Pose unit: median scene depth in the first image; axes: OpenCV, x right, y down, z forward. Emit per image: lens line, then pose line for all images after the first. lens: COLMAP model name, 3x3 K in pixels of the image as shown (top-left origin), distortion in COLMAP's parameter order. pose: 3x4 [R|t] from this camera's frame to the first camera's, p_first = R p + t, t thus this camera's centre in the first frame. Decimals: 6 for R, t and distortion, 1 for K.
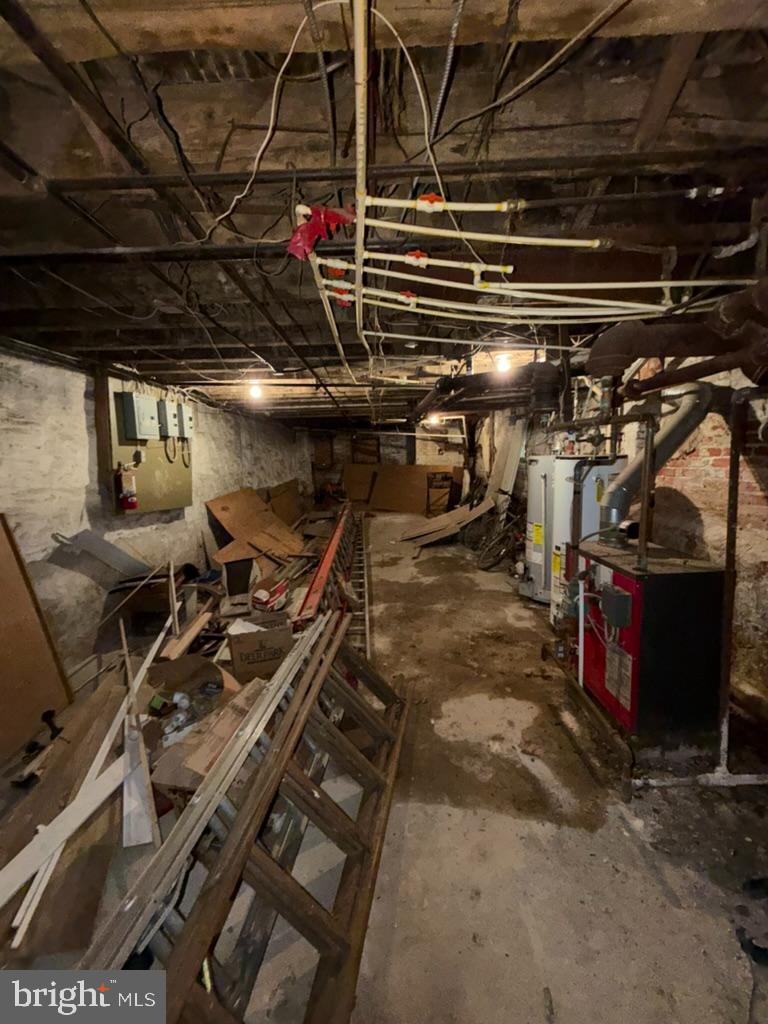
lens RADIAL K [[409.1, 0, 381.2], [0, 409.1, 510.7], [0, 0, 1]] dist [-0.001275, 0.000172]
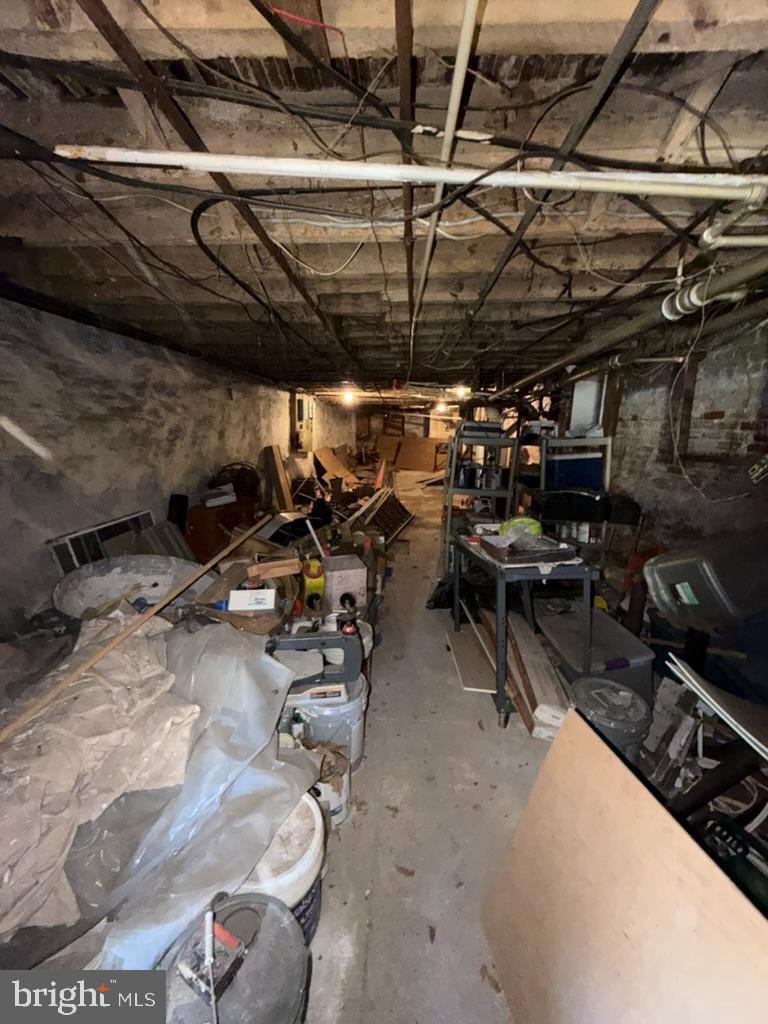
lens RADIAL K [[409.1, 0, 384.3], [0, 409.1, 509.1], [0, 0, 1]] dist [-0.001275, 0.000172]
pose [[0.998325, 0.045503, -0.035741, -0.023699], [-0.043376, 0.997363, 0.058186, 0.148808], [0.038295, -0.056538, 0.997666, -1.102205]]
